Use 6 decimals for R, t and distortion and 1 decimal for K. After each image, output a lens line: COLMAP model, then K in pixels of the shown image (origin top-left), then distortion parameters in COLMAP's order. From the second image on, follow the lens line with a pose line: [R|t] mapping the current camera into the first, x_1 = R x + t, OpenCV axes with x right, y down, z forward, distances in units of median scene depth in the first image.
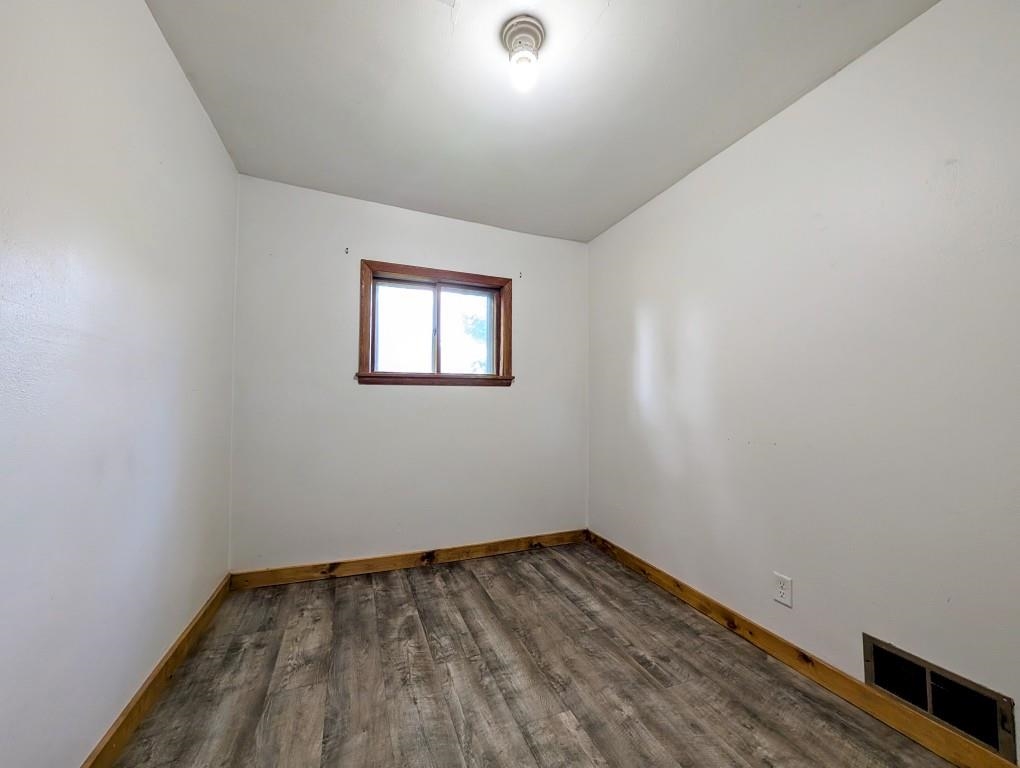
lens RADIAL K [[391.3, 0, 510.0], [0, 391.3, 384.0], [0, 0, 1]] dist [-0.000934, -0.000125]
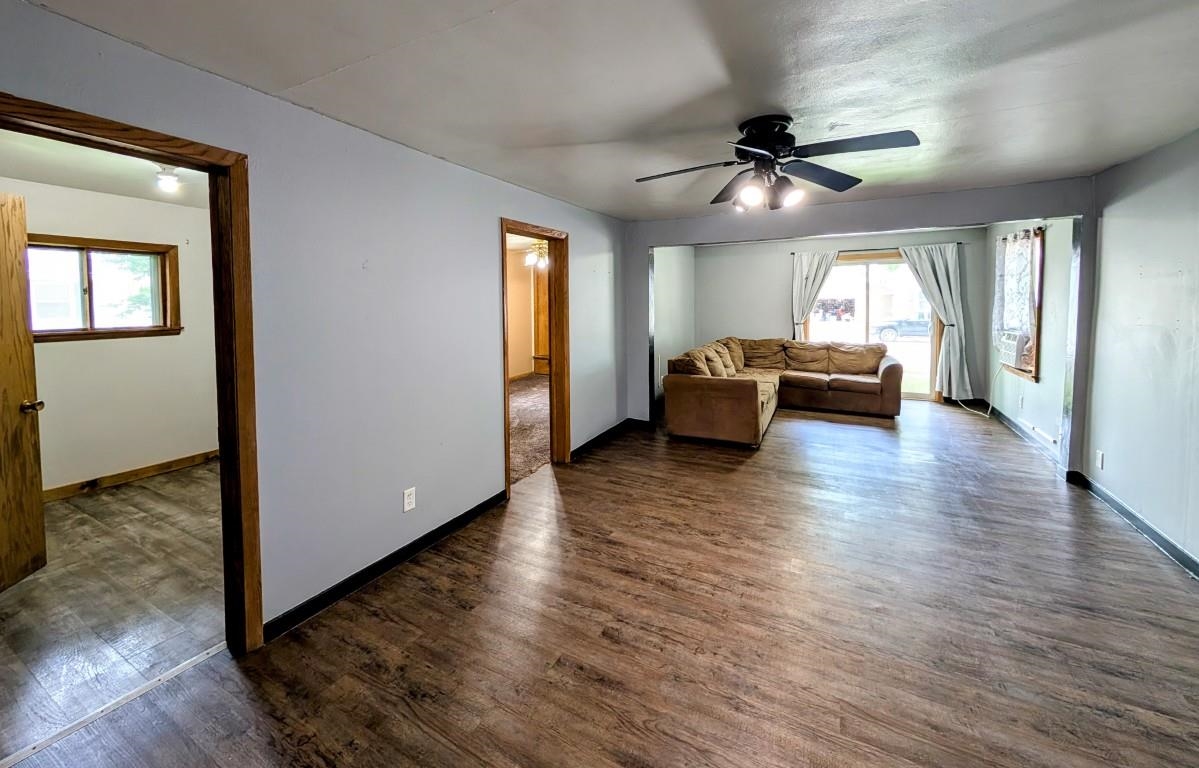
lens RADIAL K [[453.0, 0, 601.9], [0, 453.0, 311.8], [0, 0, 1]] dist [-0.000103, -0.000121]
pose [[0.760382, -0.030004, 0.648783, 0.122013], [-0.015471, 0.997812, 0.064278, -0.244652], [-0.649292, -0.058913, 0.758254, -1.274741]]
